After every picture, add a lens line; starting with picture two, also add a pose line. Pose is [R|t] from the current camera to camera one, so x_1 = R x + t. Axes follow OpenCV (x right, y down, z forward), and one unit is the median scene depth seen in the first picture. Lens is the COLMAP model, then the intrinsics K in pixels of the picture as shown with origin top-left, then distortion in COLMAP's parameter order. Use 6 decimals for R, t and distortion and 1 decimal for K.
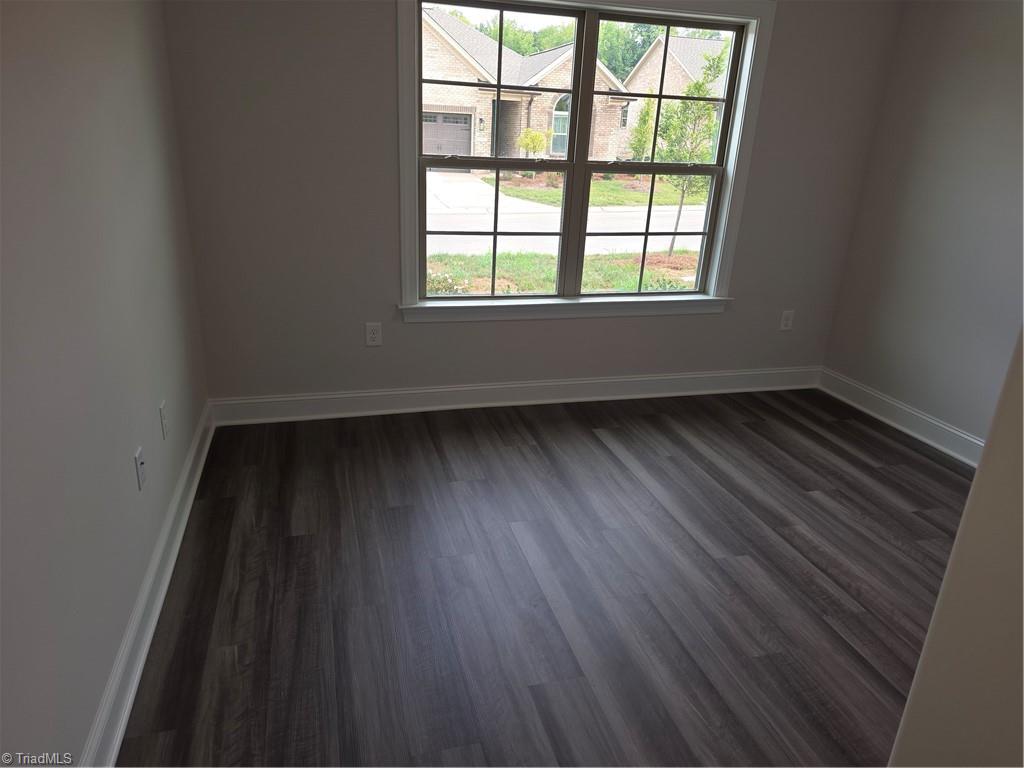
lens RADIAL K [[684.1, 0, 514.2], [0, 684.1, 383.6], [0, 0, 1]] dist [0.004028, 0.001013]
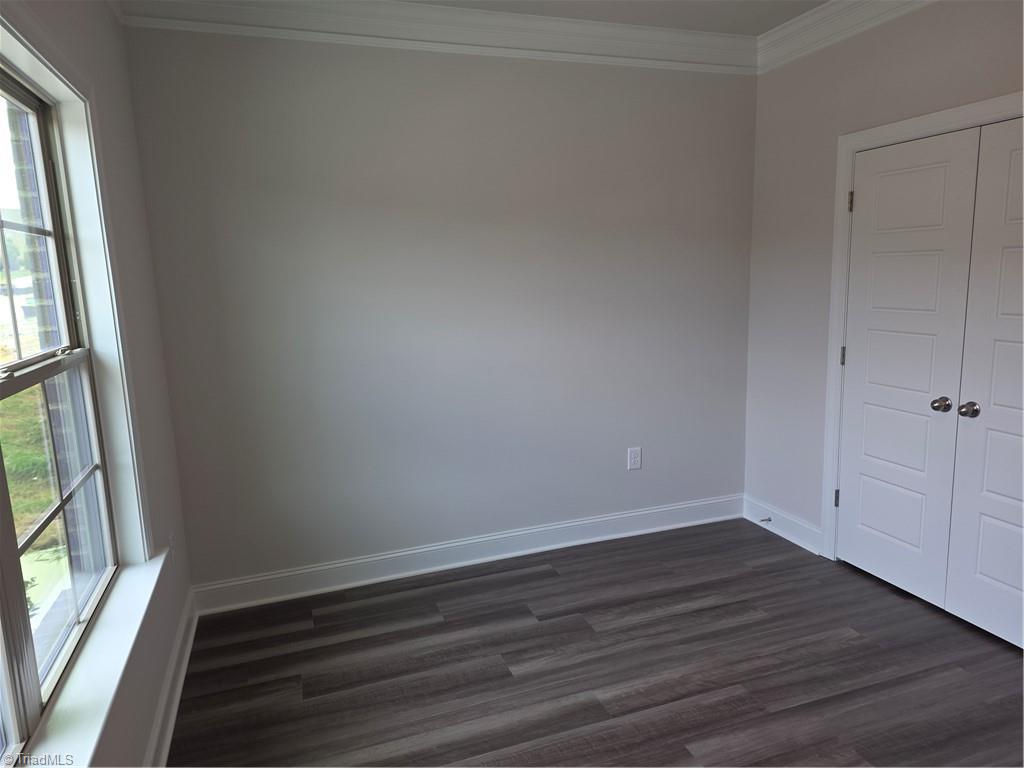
lens RADIAL K [[684.1, 0, 509.5], [0, 684.1, 383.9], [0, 0, 1]] dist [0.004028, 0.001013]
pose [[-0.040756, -0.207226, 0.977444, -0.301325], [0.385885, 0.899092, 0.206705, -0.322854], [-0.921646, 0.385605, 0.043322, 0.798266]]
